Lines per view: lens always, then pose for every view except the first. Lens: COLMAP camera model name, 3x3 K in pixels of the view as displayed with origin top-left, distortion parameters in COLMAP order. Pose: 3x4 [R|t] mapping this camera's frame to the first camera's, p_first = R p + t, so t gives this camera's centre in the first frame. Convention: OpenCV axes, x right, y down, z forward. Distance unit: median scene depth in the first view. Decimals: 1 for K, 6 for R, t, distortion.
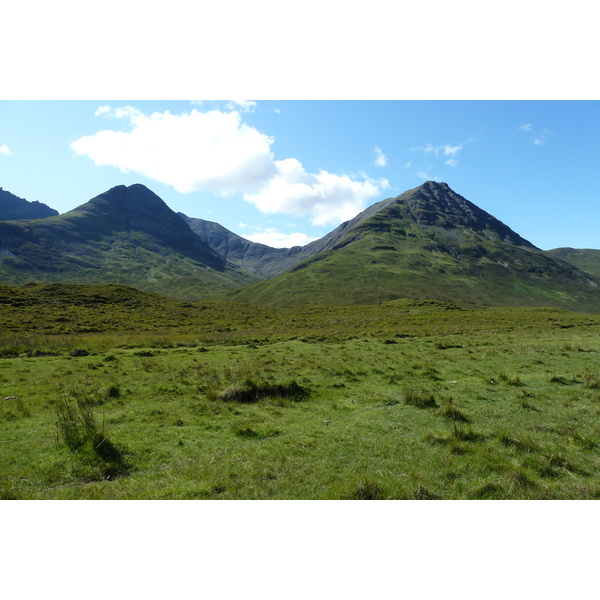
lens RADIAL K [[425.5, 0, 300.0], [0, 425.5, 300.0], [0, 0, 1]] dist [-0.031796, 0.000293]
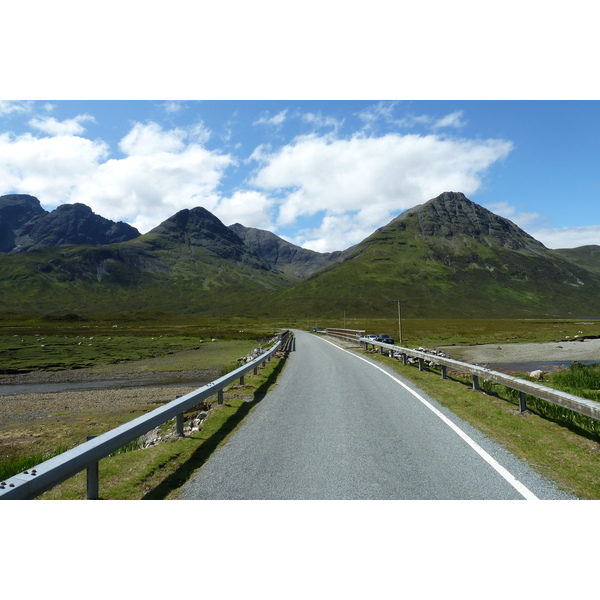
lens RADIAL K [[425.5, 0, 300.0], [0, 425.5, 300.0], [0, 0, 1]] dist [-0.031796, 0.000293]
pose [[0.987166, -0.015847, -0.158907, 0.125550], [0.017276, 0.999822, 0.007616, -0.013759], [0.158758, -0.010264, 0.987264, -0.214362]]
